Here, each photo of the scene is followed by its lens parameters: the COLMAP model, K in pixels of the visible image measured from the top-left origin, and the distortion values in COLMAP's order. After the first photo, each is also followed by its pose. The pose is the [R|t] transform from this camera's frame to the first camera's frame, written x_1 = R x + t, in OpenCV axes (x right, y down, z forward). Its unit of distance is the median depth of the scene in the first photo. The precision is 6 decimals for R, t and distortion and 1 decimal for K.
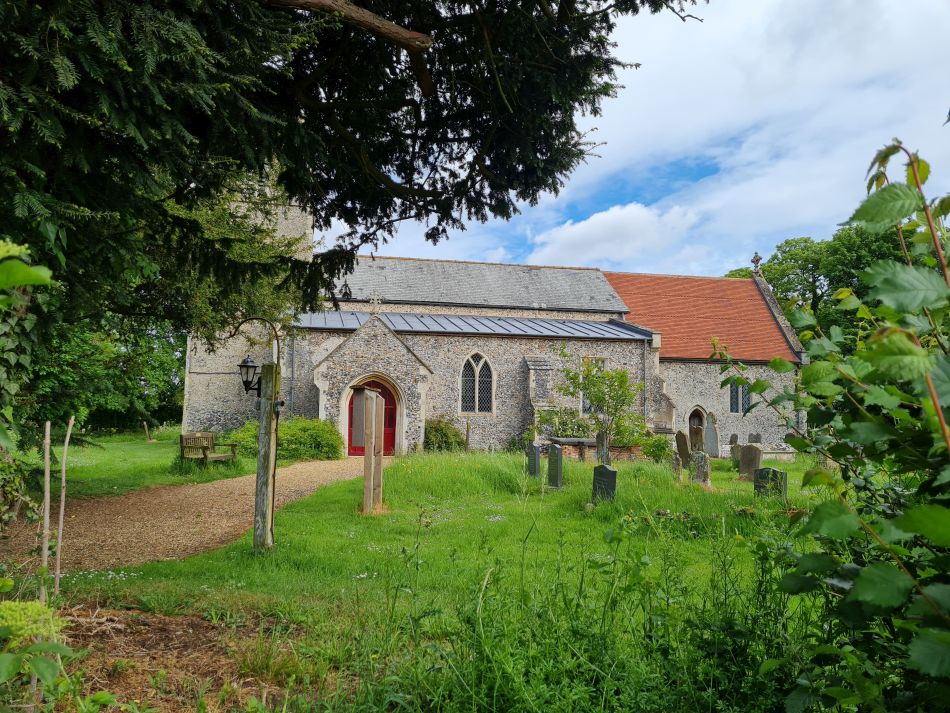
lens RADIAL K [[711.9, 0, 475.5], [0, 711.9, 354.9], [0, 0, 1]] dist [0.041642, -0.040759]
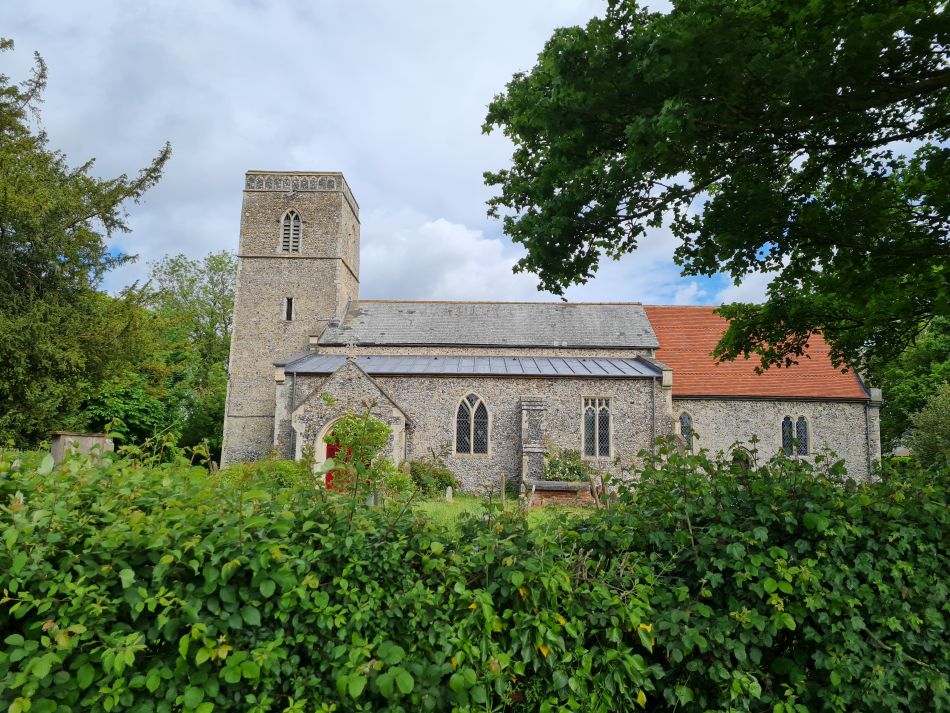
lens RADIAL K [[711.9, 0, 472.7], [0, 711.9, 360.3], [0, 0, 1]] dist [0.041642, -0.040759]
pose [[0.971993, -0.026624, -0.233497, 0.226624], [0.015352, 0.998633, -0.049961, 0.000106], [0.234508, 0.044977, 0.971073, 0.029663]]
